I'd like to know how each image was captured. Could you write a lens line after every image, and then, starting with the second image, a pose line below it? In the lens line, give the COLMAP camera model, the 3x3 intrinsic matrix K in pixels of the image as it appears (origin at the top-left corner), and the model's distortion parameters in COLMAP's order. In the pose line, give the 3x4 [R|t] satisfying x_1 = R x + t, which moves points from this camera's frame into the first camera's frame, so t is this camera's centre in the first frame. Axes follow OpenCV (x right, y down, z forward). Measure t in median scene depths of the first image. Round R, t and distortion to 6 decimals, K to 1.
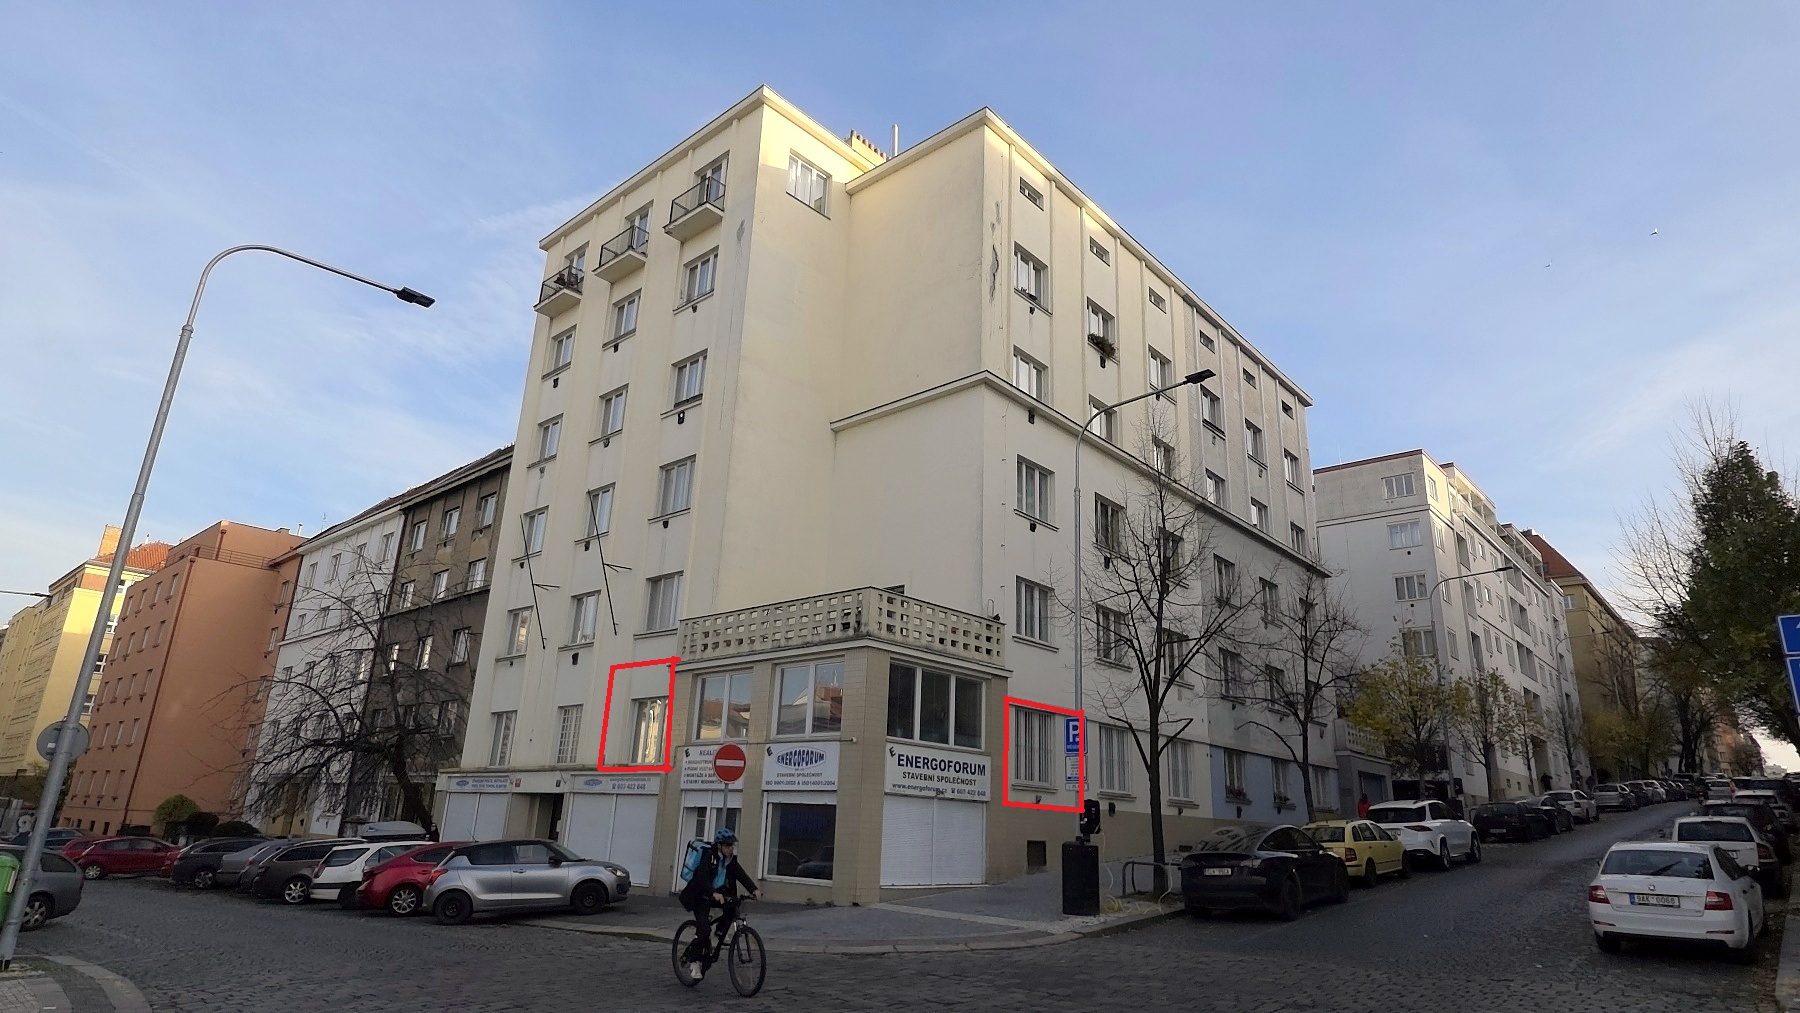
lens RADIAL K [[983.3, 0, 899.6], [0, 983.3, 506.2], [0, 0, 1]] dist [0.000210, -0.000103]
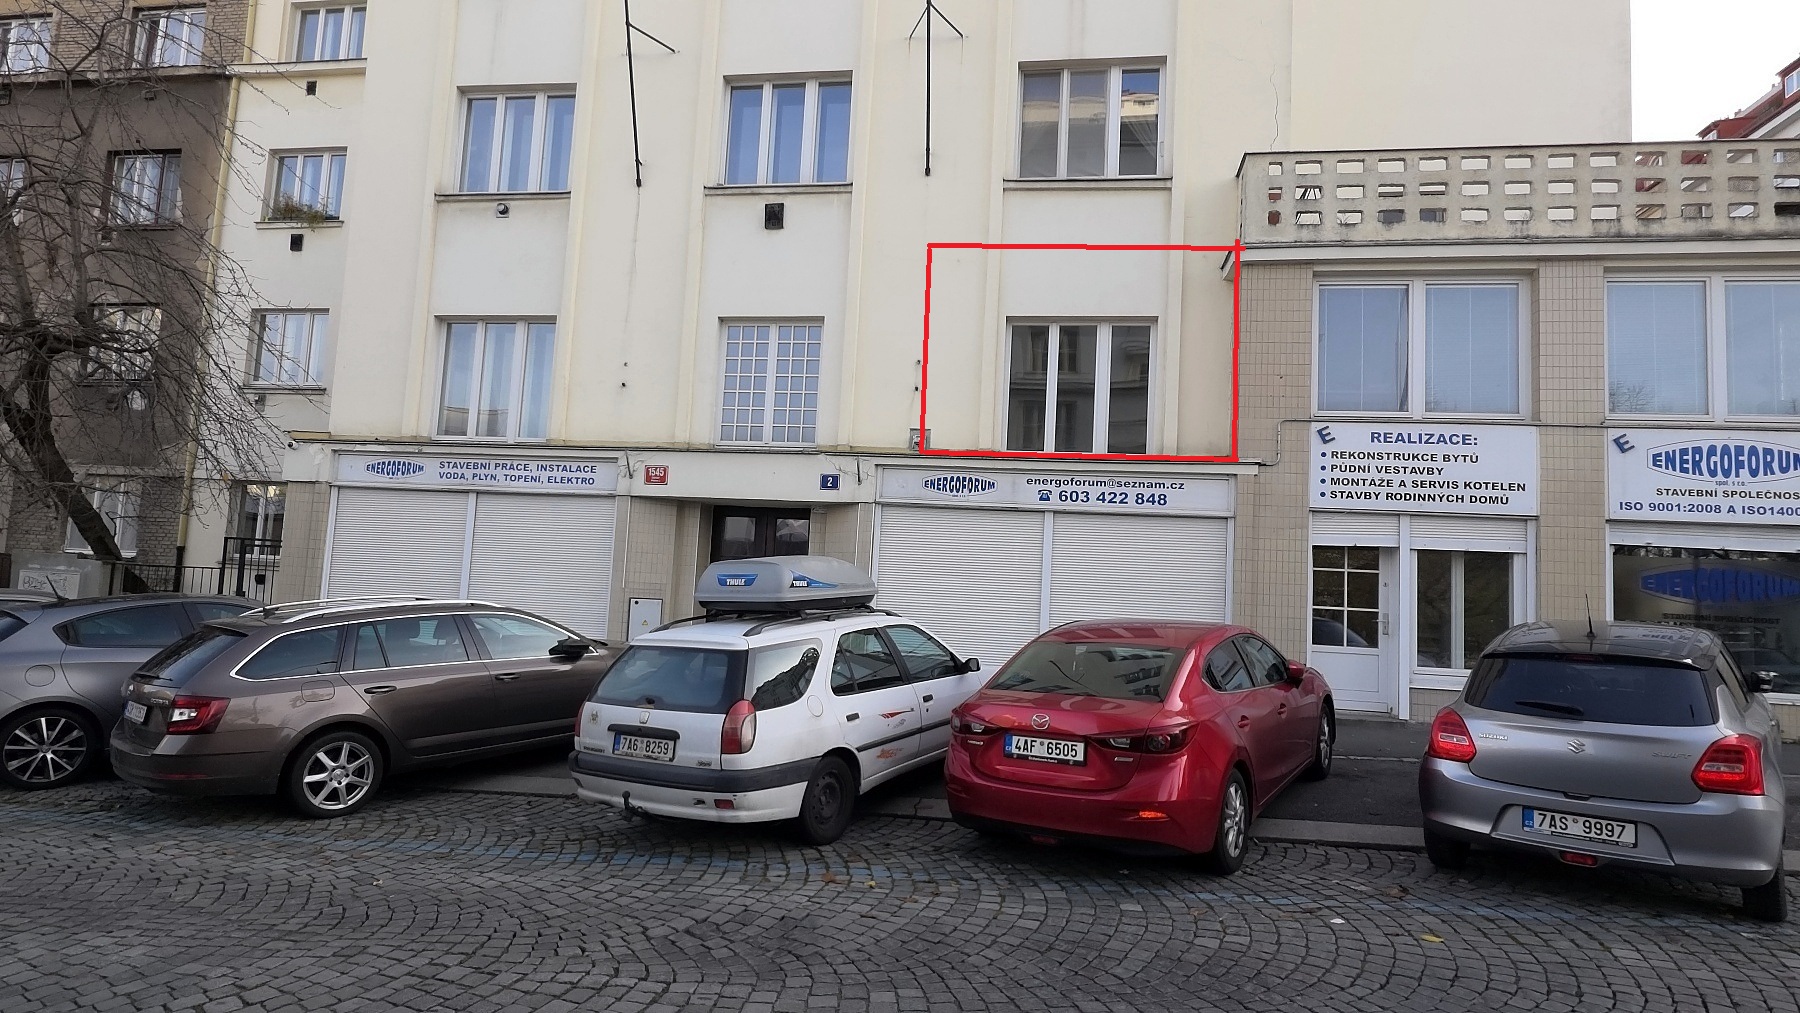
lens RADIAL K [[983.3, 0, 901.4], [0, 983.3, 510.0], [0, 0, 1]] dist [0.000210, -0.000103]
pose [[0.854429, 0.055917, 0.516551, -0.613046], [-0.182465, 0.963161, 0.197553, 0.223995], [-0.486475, -0.263048, 0.833156, 0.681649]]
